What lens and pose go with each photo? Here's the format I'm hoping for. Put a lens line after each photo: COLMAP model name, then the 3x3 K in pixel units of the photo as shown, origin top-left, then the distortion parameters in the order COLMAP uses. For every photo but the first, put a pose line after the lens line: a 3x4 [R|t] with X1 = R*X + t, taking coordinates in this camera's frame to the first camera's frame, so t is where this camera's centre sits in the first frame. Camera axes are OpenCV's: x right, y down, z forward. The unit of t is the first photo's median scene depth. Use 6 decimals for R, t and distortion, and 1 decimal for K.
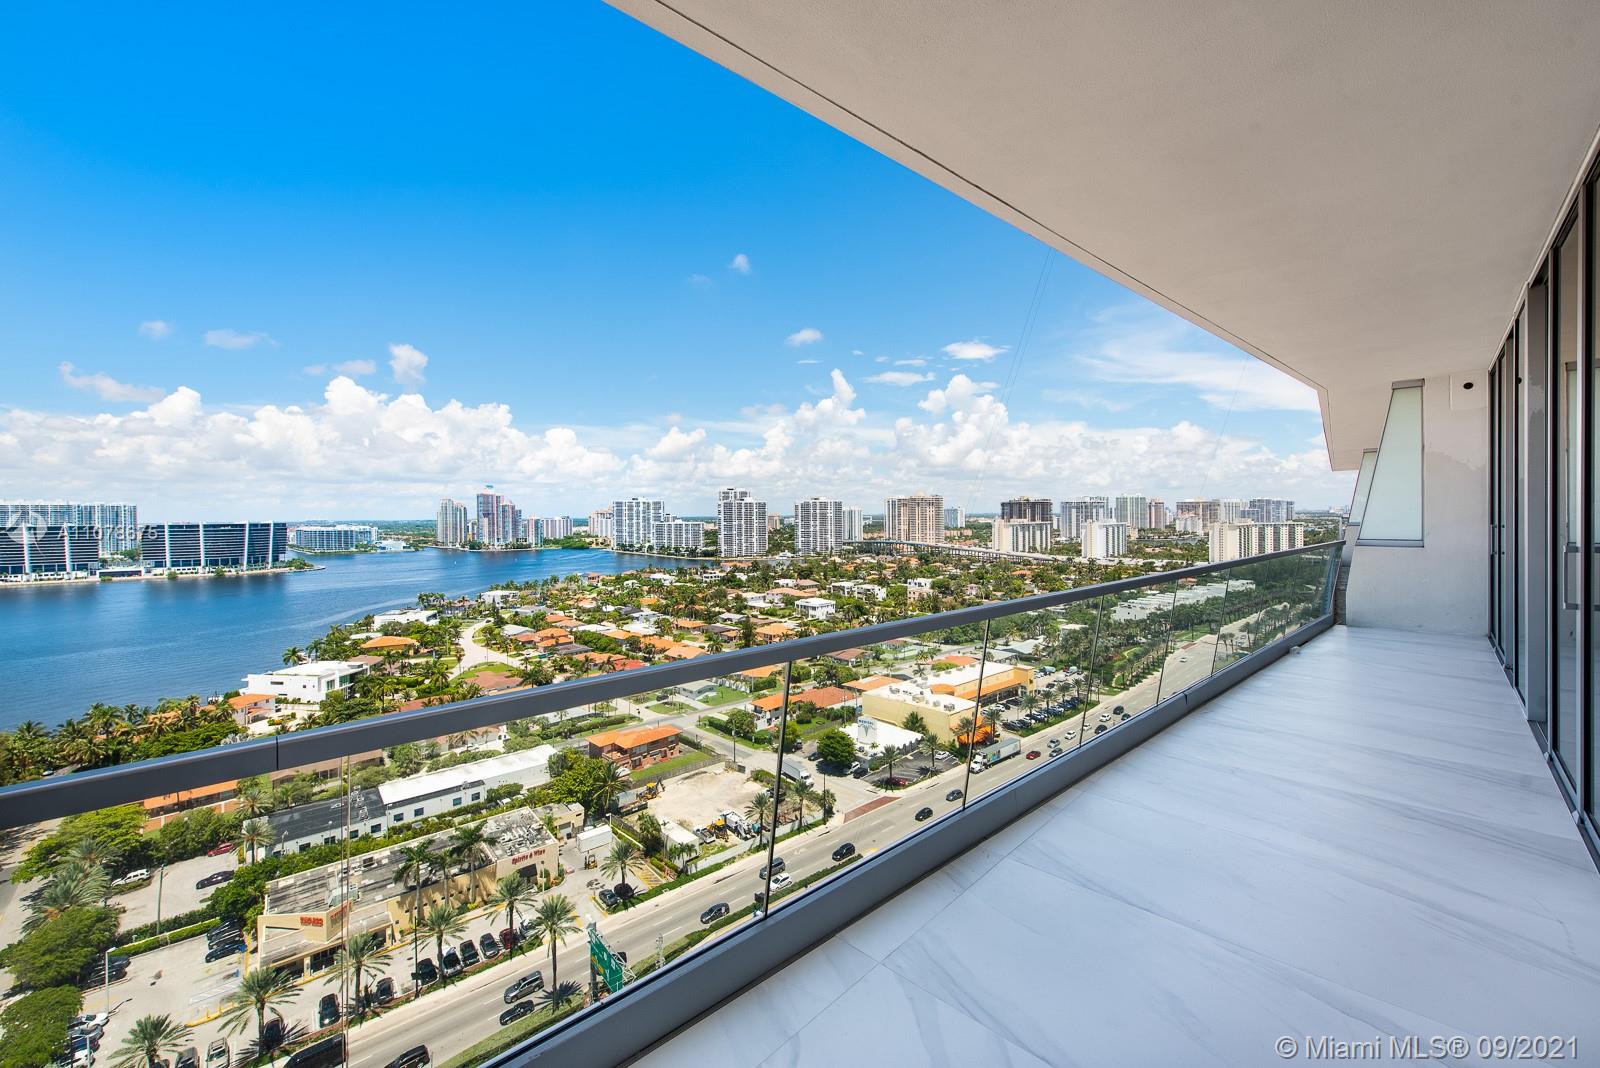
lens RADIAL K [[656.5, 0, 809.4], [0, 656.5, 510.4], [0, 0, 1]] dist [0.012303, -0.000059]
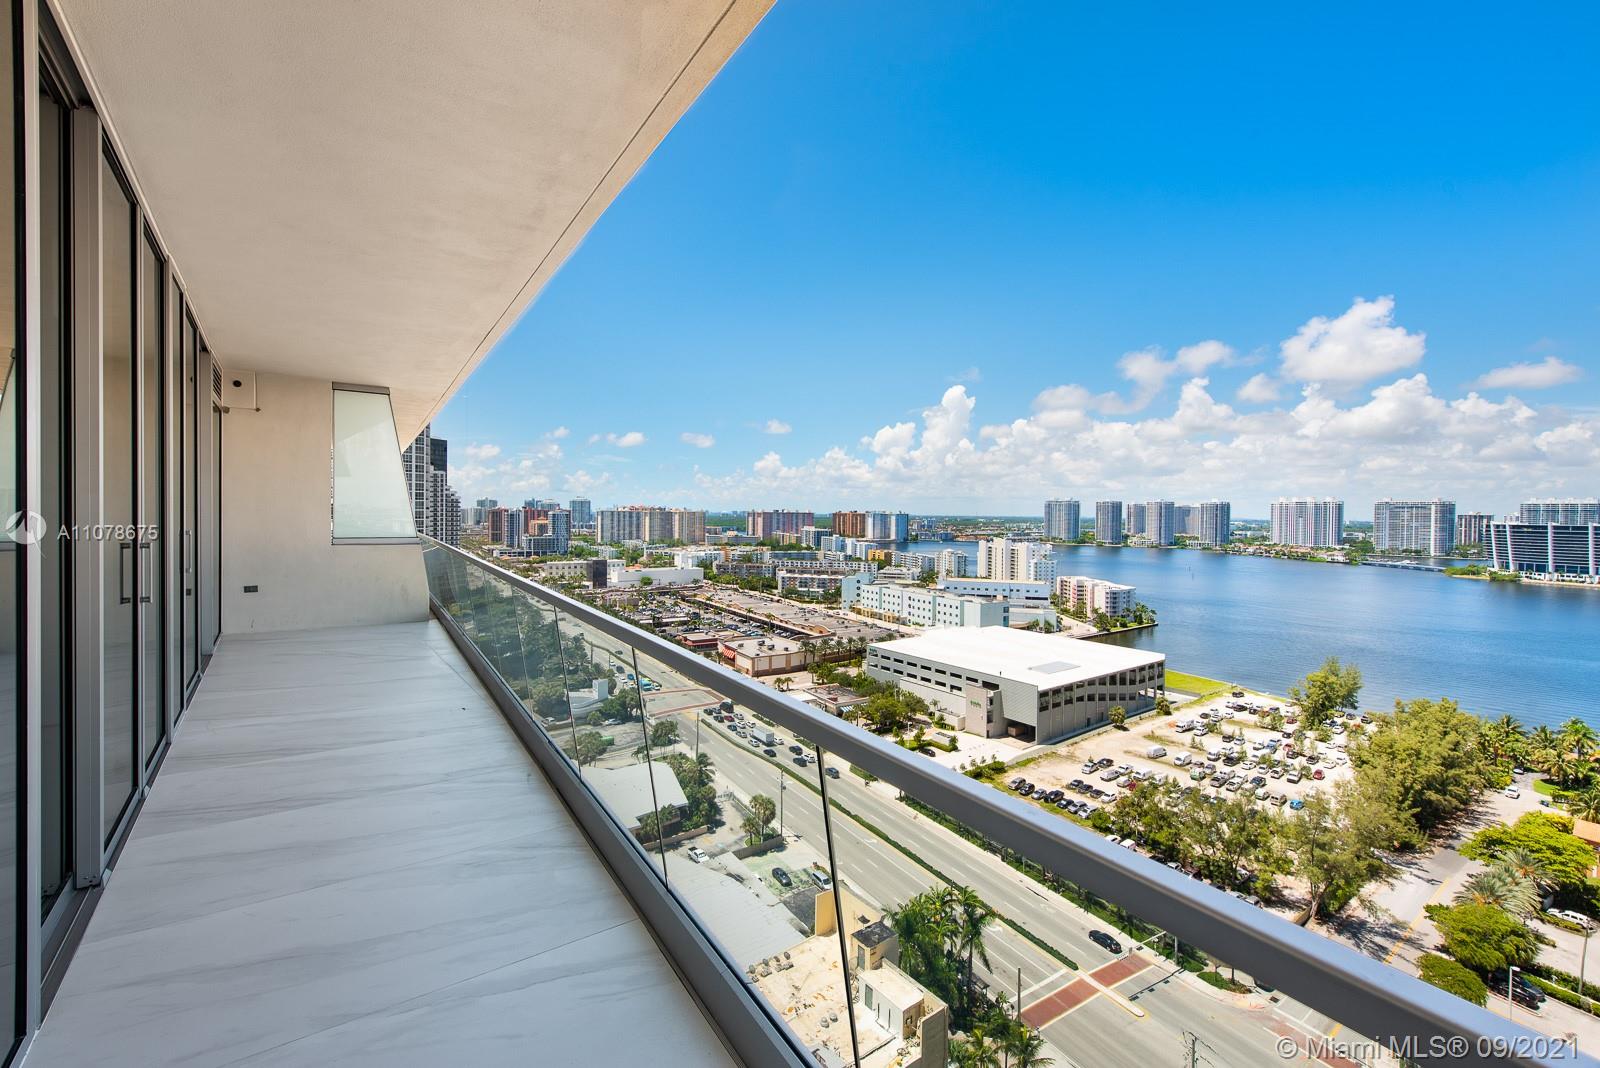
lens RADIAL K [[730.8, 0, 803.6], [0, 730.8, 505.7], [0, 0, 1]] dist [0.002801, 0.000905]
pose [[-0.183259, -0.000517, -0.983065, 0.155286], [-0.004077, 0.999992, 0.000234, -0.001058], [0.983056, 0.004051, -0.183260, 0.165805]]
